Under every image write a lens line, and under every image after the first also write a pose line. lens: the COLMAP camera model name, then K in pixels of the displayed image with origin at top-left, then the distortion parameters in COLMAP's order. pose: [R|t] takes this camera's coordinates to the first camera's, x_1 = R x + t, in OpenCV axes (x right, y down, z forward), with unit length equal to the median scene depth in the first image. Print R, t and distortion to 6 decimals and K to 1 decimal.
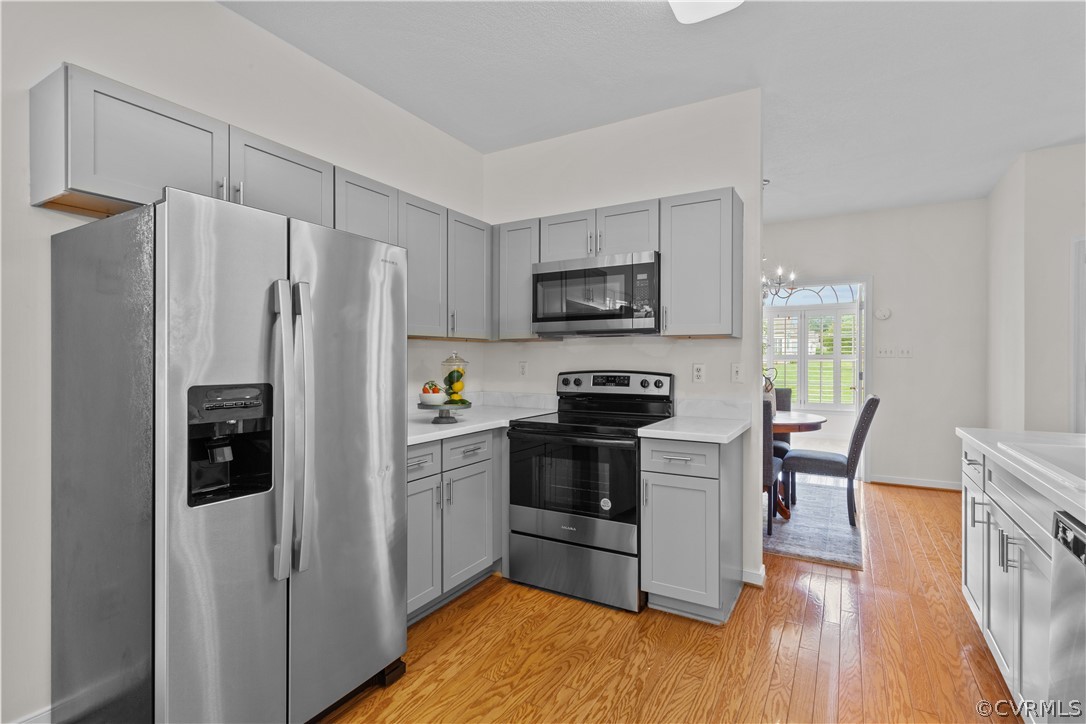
lens RADIAL K [[514.1, 0, 547.6], [0, 514.1, 358.9], [0, 0, 1]] dist [-0.001322, 0.000374]
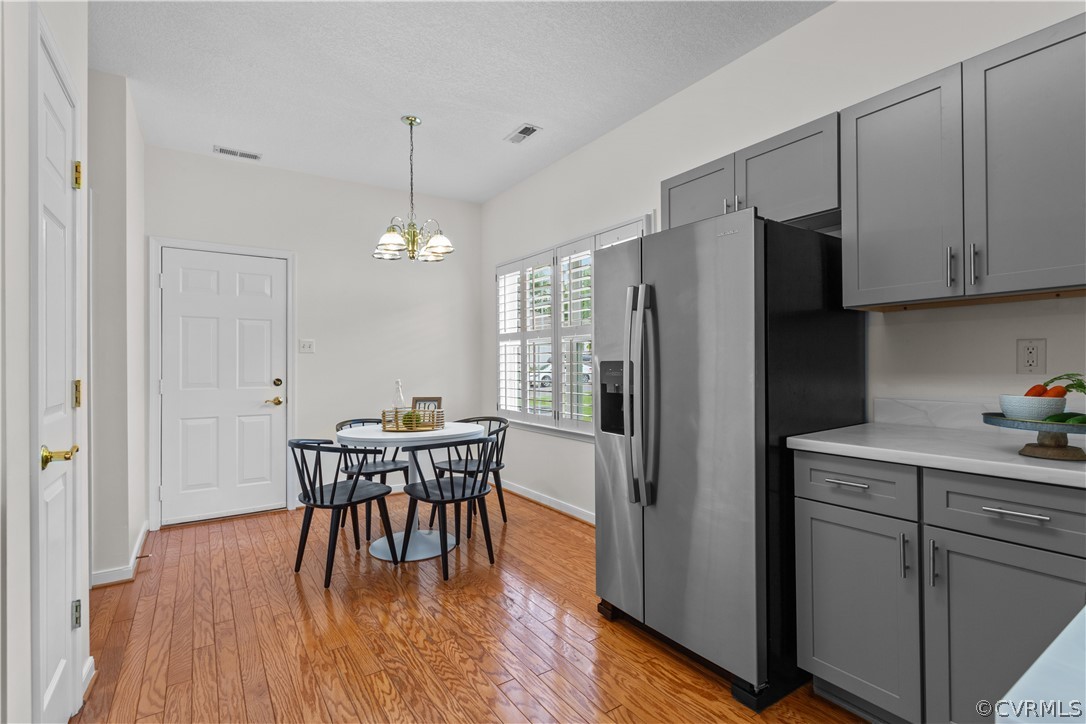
lens RADIAL K [[513.0, 0, 539.0], [0, 513.0, 366.4], [0, 0, 1]] dist [0.000949, 0.000217]
pose [[-0.439223, 0.002400, -0.898375, 0.522157], [0.000357, 0.999997, 0.002497, 0.036452], [0.898378, 0.000776, -0.439223, 0.860220]]
